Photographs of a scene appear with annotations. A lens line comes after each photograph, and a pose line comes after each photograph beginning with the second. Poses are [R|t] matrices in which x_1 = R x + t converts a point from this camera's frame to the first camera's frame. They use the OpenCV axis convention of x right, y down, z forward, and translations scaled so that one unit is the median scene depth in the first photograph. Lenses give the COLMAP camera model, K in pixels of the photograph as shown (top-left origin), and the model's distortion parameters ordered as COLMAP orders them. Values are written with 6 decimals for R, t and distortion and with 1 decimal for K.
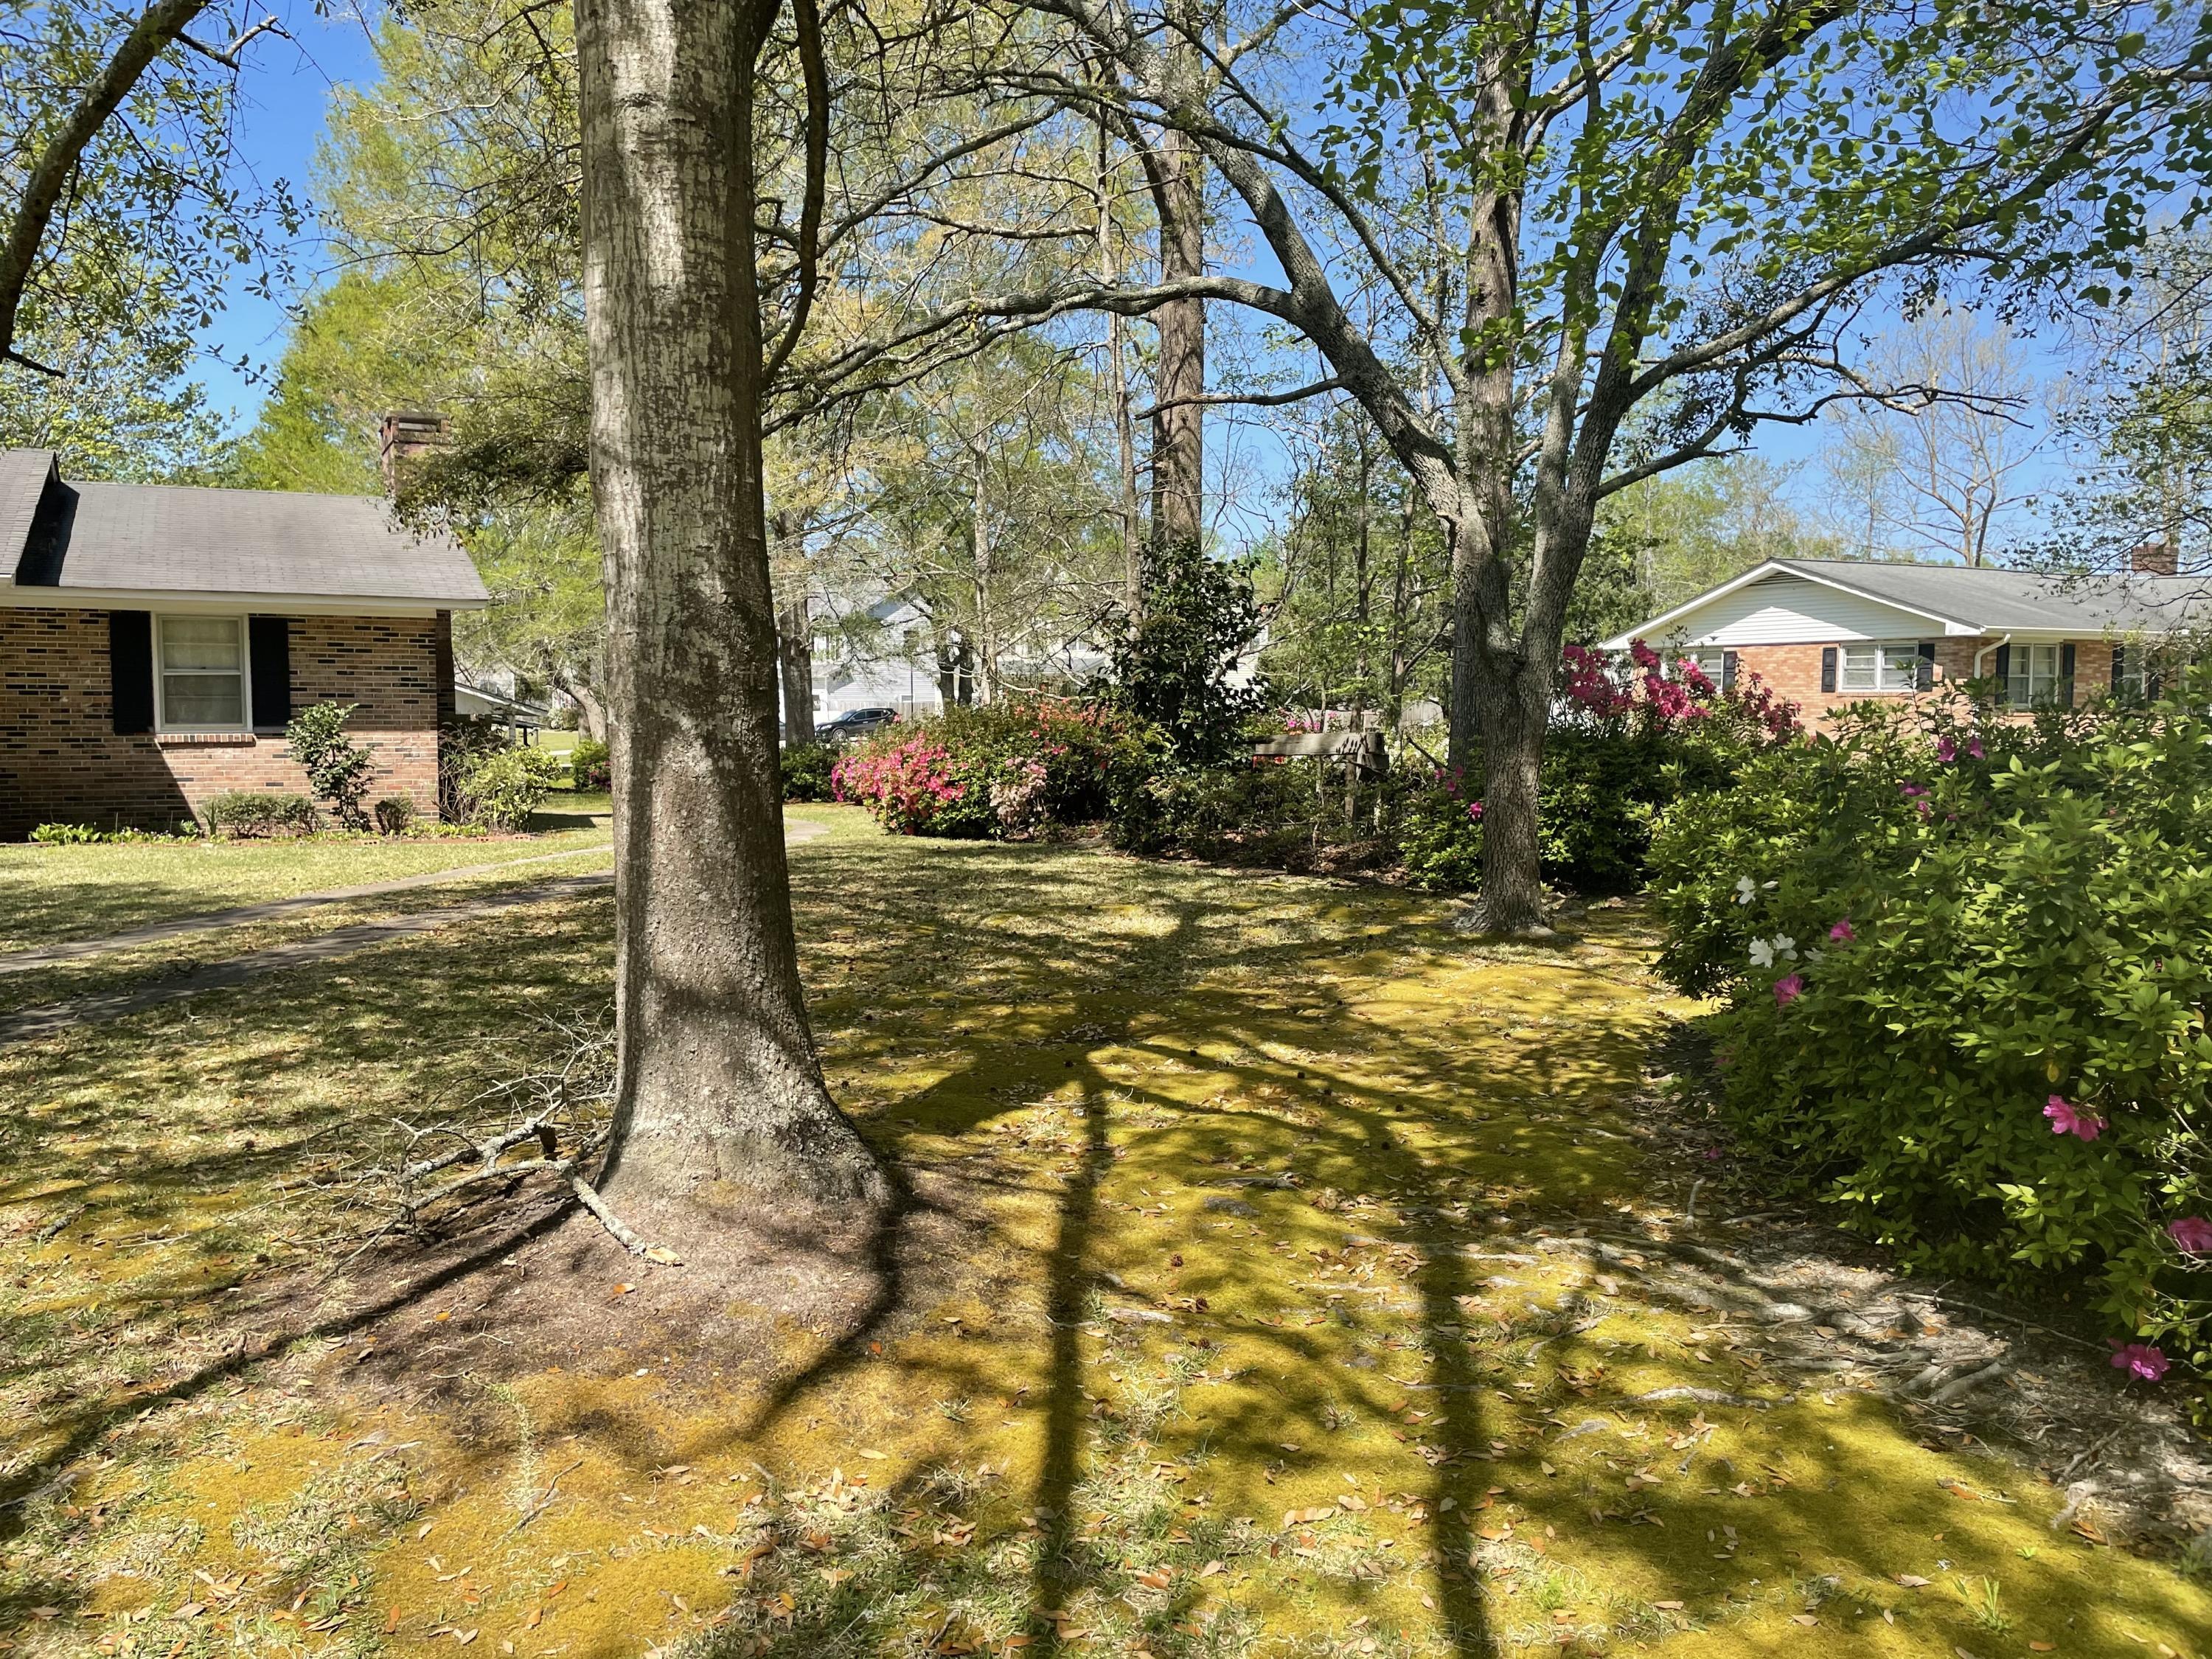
lens RADIAL K [[1669.6, 0, 1102.4], [0, 1669.6, 818.1], [0, 0, 1]] dist [0.103756, -0.155554]
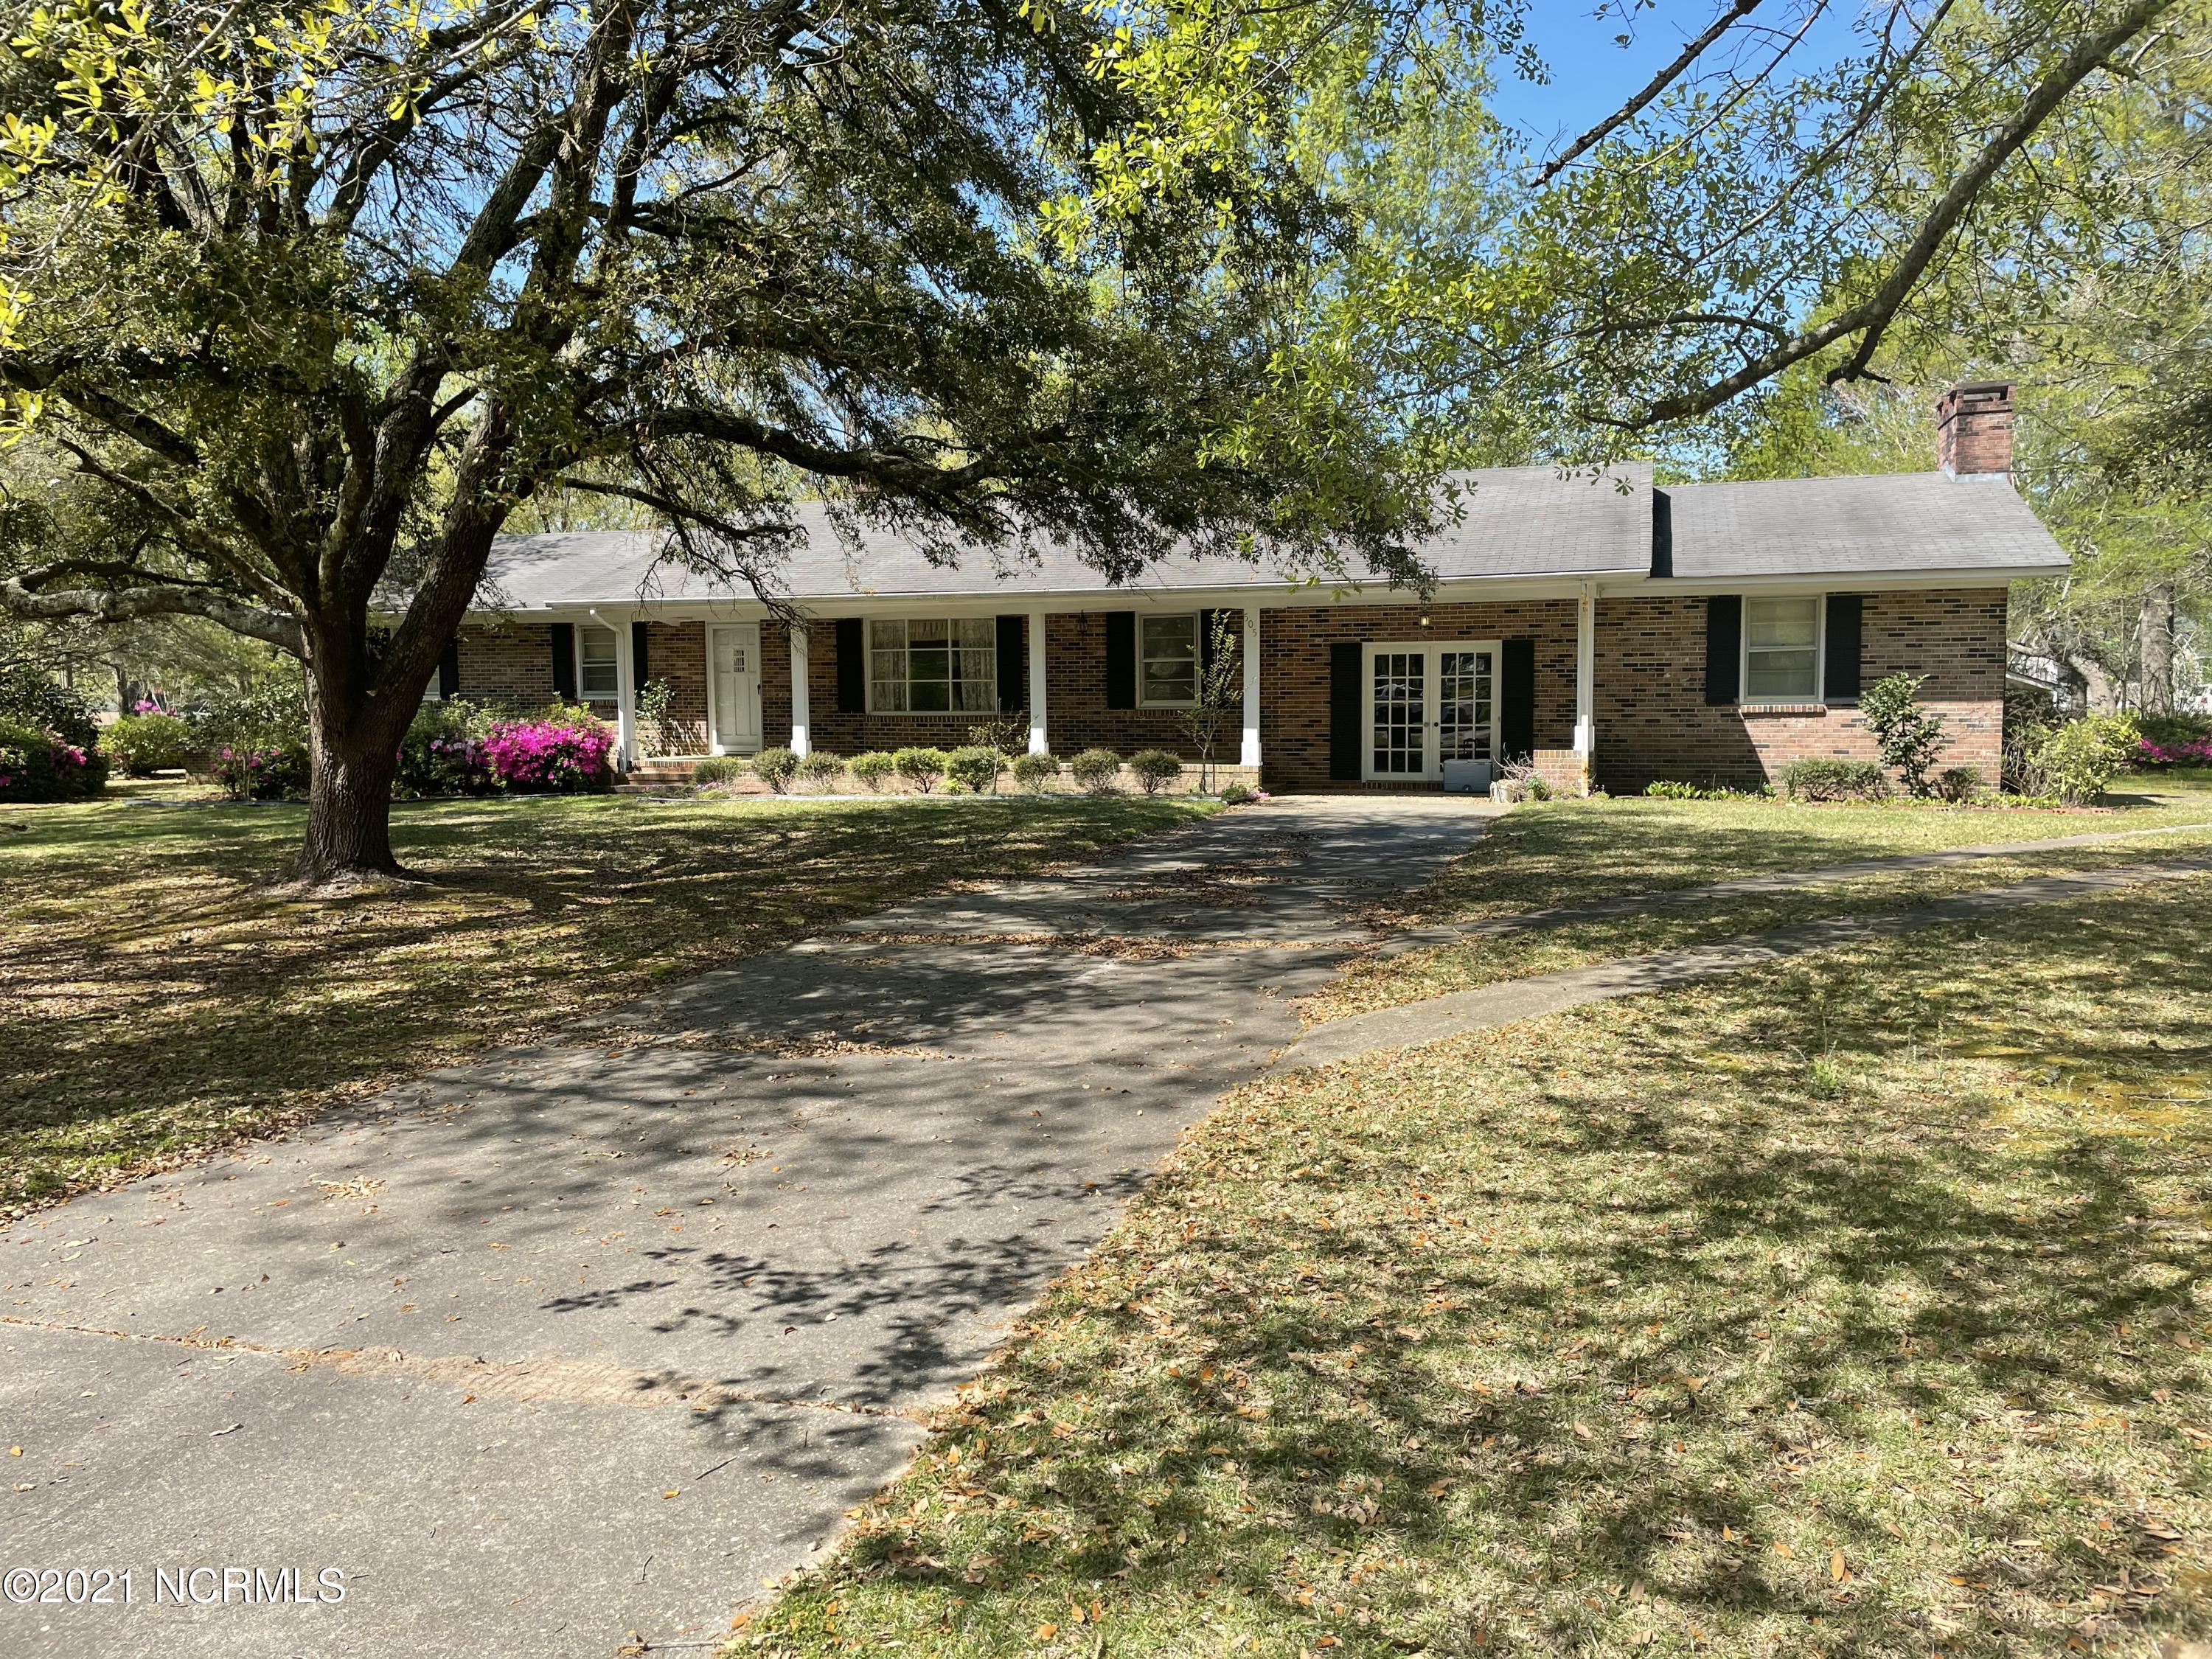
lens RADIAL K [[1669.6, 0, 1102.4], [0, 1669.6, 818.1], [0, 0, 1]] dist [0.103756, -0.155554]
pose [[0.700671, 0.044662, -0.712085, -0.055880], [-0.037322, 0.998967, 0.025931, 0.011574], [0.712508, 0.008408, 0.701614, -0.078472]]
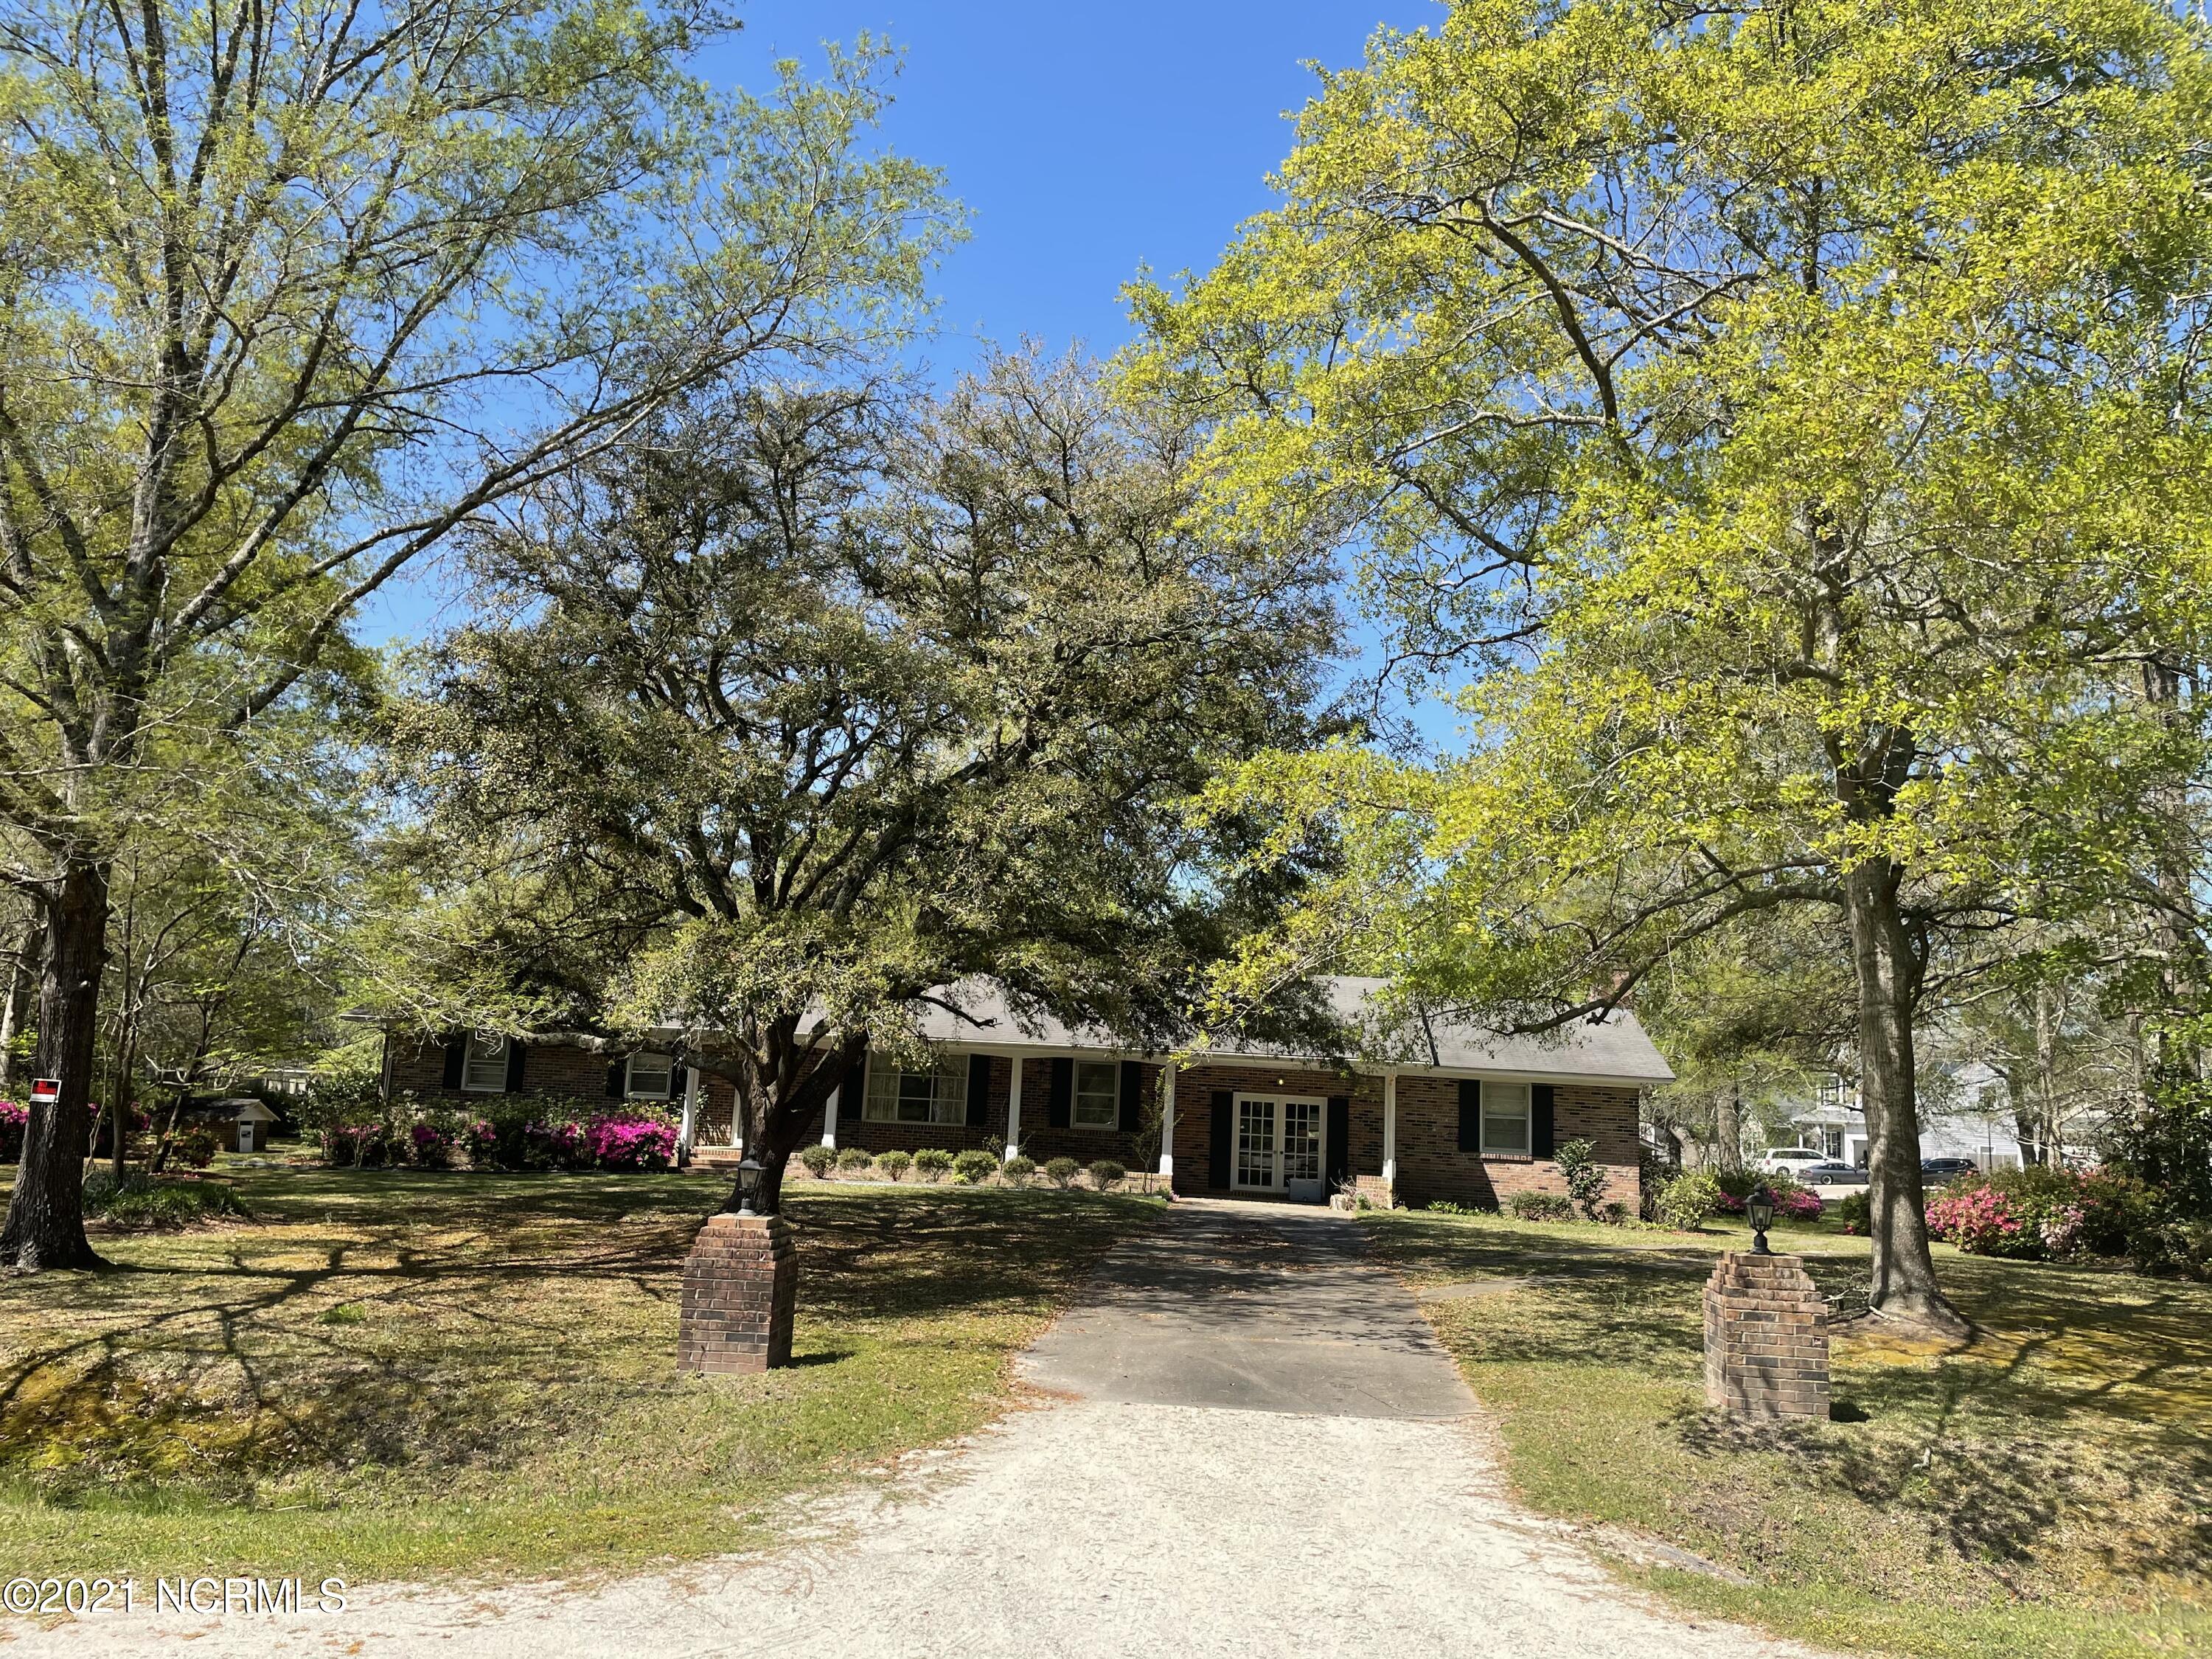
lens RADIAL K [[1669.6, 0, 1102.4], [0, 1669.6, 818.1], [0, 0, 1]] dist [0.103756, -0.155554]
pose [[0.829309, -0.054664, -0.556111, 0.086494], [-0.086140, 0.970801, -0.223885, 0.035169], [0.552112, 0.233573, 0.800385, -0.640624]]
